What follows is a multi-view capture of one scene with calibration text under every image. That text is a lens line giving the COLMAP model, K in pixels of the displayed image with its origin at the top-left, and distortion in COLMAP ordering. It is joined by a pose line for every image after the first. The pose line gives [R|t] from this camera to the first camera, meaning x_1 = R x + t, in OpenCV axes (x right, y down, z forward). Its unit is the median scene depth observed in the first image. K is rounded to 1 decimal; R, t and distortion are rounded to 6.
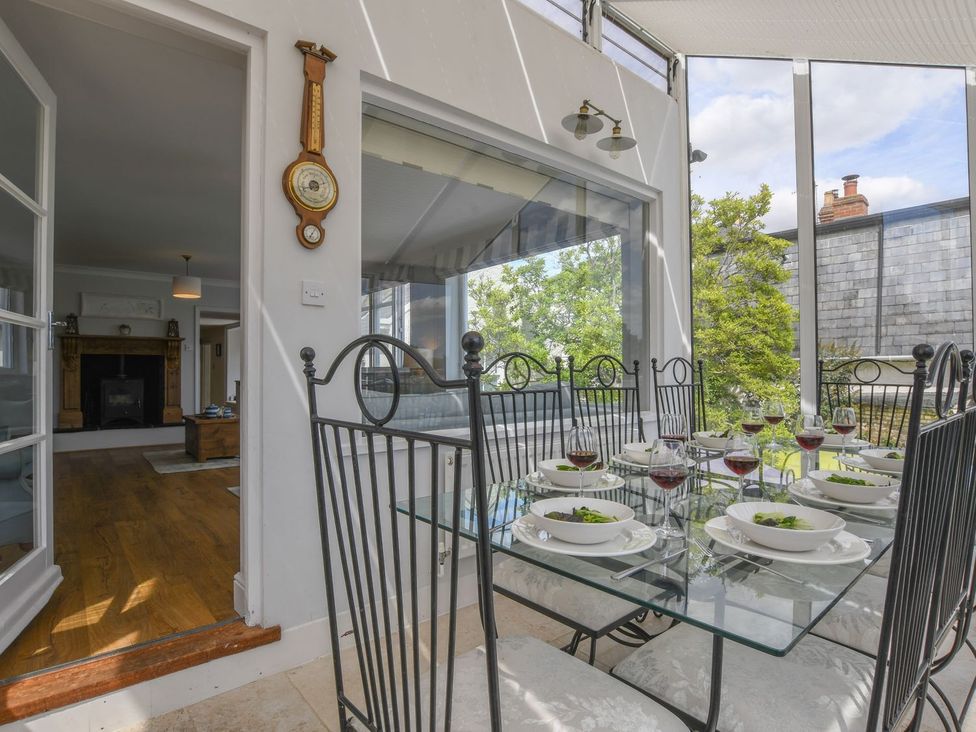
lens RADIAL K [[511.5, 0, 478.5], [0, 511.5, 365.9], [0, 0, 1]] dist [-0.036019, 0.003336]
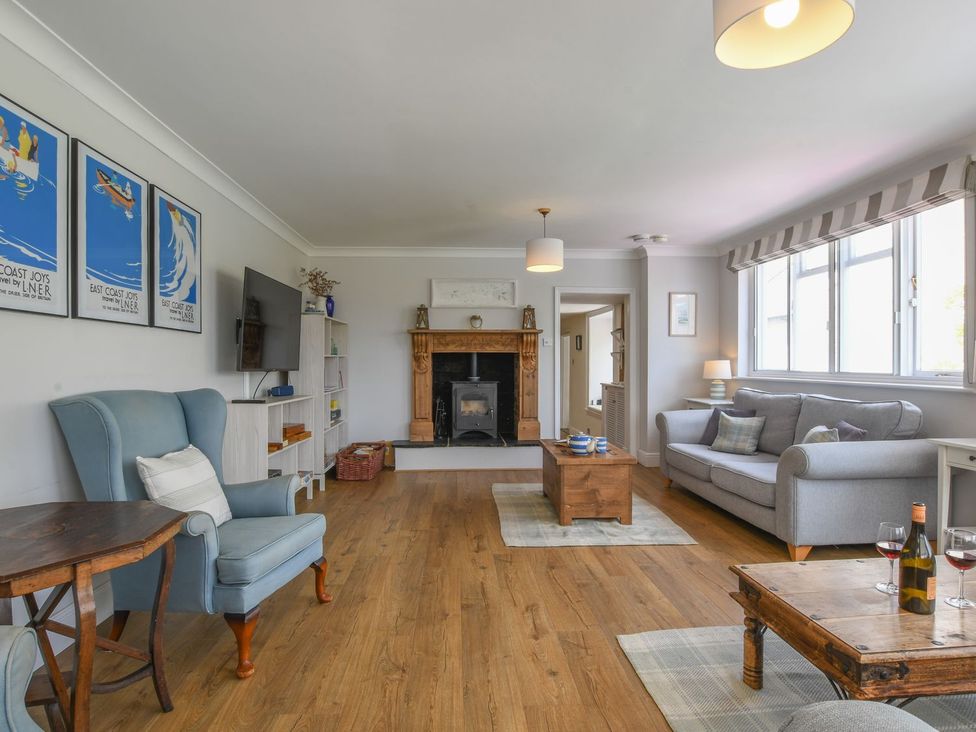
lens RADIAL K [[511.5, 0, 478.5], [0, 511.5, 365.9], [0, 0, 1]] dist [-0.036019, 0.003336]
pose [[0.794390, 0.012403, -0.607281, -0.205107], [0.004305, 0.999651, 0.026049, -0.022968], [0.607392, -0.023307, 0.794060, 0.355393]]
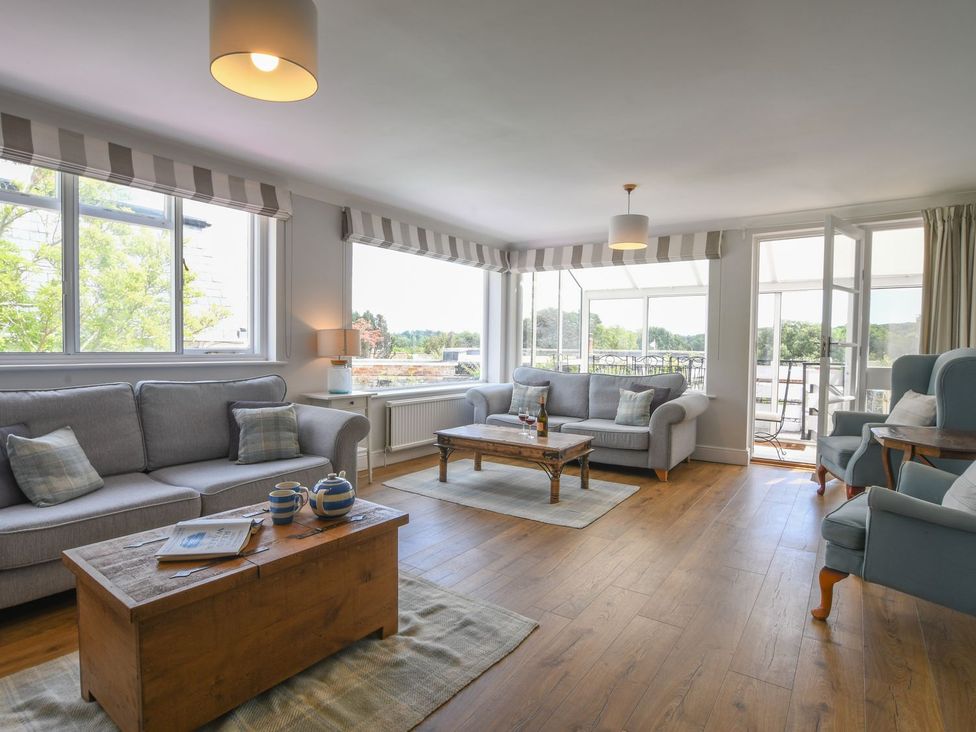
lens RADIAL K [[511.5, 0, 478.5], [0, 511.5, 365.9], [0, 0, 1]] dist [-0.036019, 0.003336]
pose [[-0.269637, -0.034657, 0.962338, -0.716450], [-0.027206, 0.999227, 0.028362, -0.008425], [-0.962578, -0.018534, -0.270372, 0.845876]]
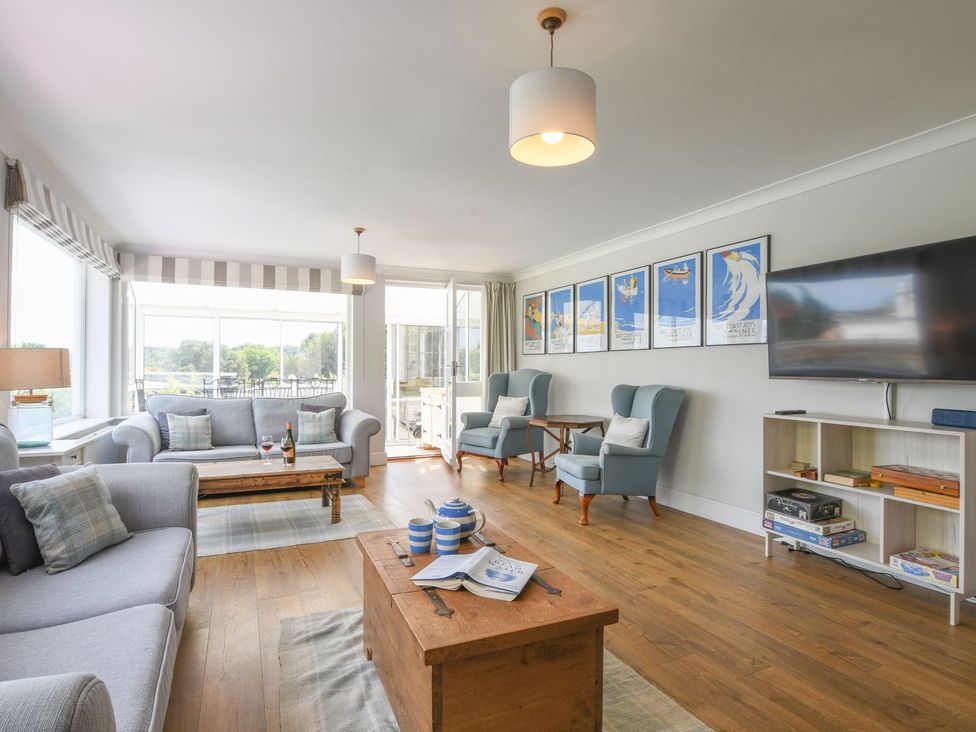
lens RADIAL K [[511.5, 0, 478.5], [0, 511.5, 365.9], [0, 0, 1]] dist [-0.036019, 0.003336]
pose [[-0.964925, 0.007109, 0.262430, -0.528296], [0.000144, 0.999647, -0.026553, -0.006200], [-0.262526, -0.025584, -0.964586, 1.110897]]
